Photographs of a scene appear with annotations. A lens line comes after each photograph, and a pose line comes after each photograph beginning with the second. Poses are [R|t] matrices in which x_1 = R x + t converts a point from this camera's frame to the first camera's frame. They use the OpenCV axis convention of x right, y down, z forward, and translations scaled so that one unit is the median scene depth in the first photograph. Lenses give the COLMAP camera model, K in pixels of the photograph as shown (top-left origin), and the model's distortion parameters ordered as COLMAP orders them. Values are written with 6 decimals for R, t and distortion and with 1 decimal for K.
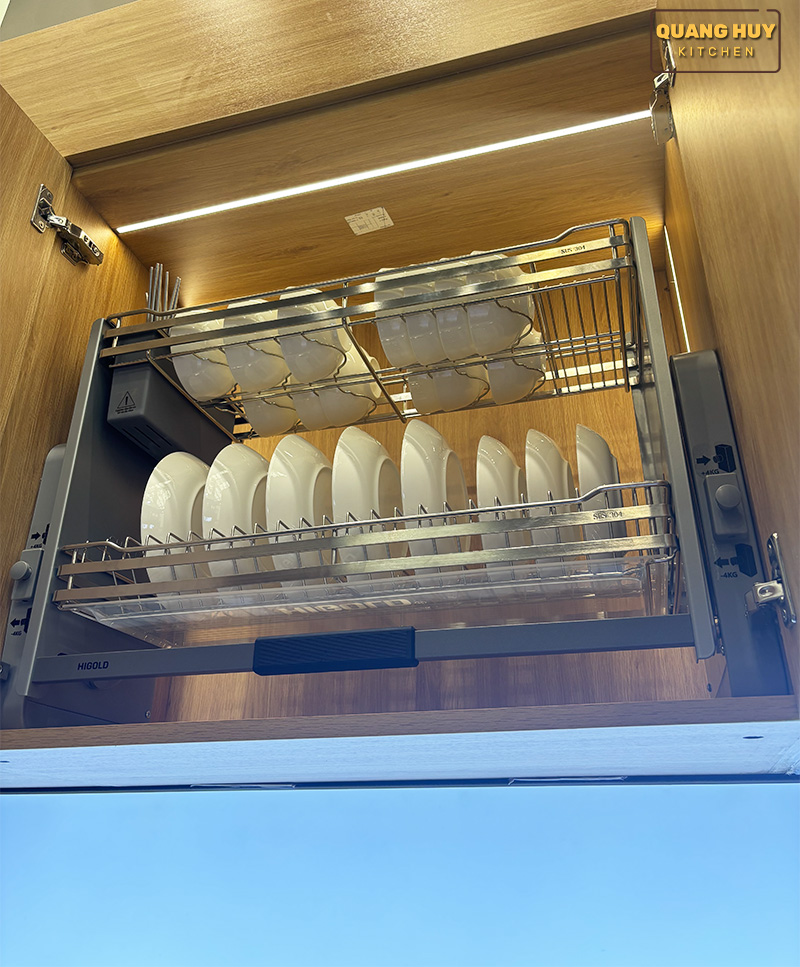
lens RADIAL K [[813.3, 0, 398.8], [0, 813.3, 443.7], [0, 0, 1]] dist [0.008398, 0.010945]
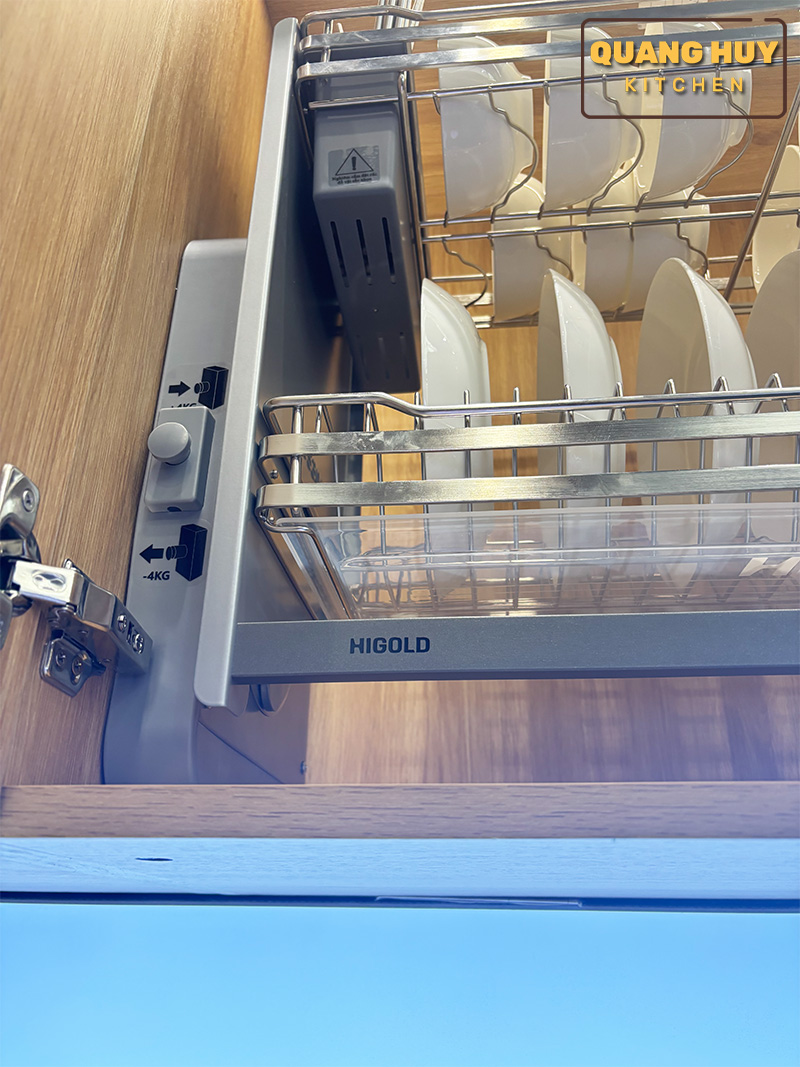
lens RADIAL K [[818.0, 0, 400.0], [0, 818.0, 533.5], [0, 0, 1]] dist [0.007895, 0.002838]
pose [[0.983212, 0.084299, 0.161829, -0.372813], [-0.087356, 0.996107, 0.011854, 0.174091], [-0.160200, -0.025792, 0.986748, 0.480717]]
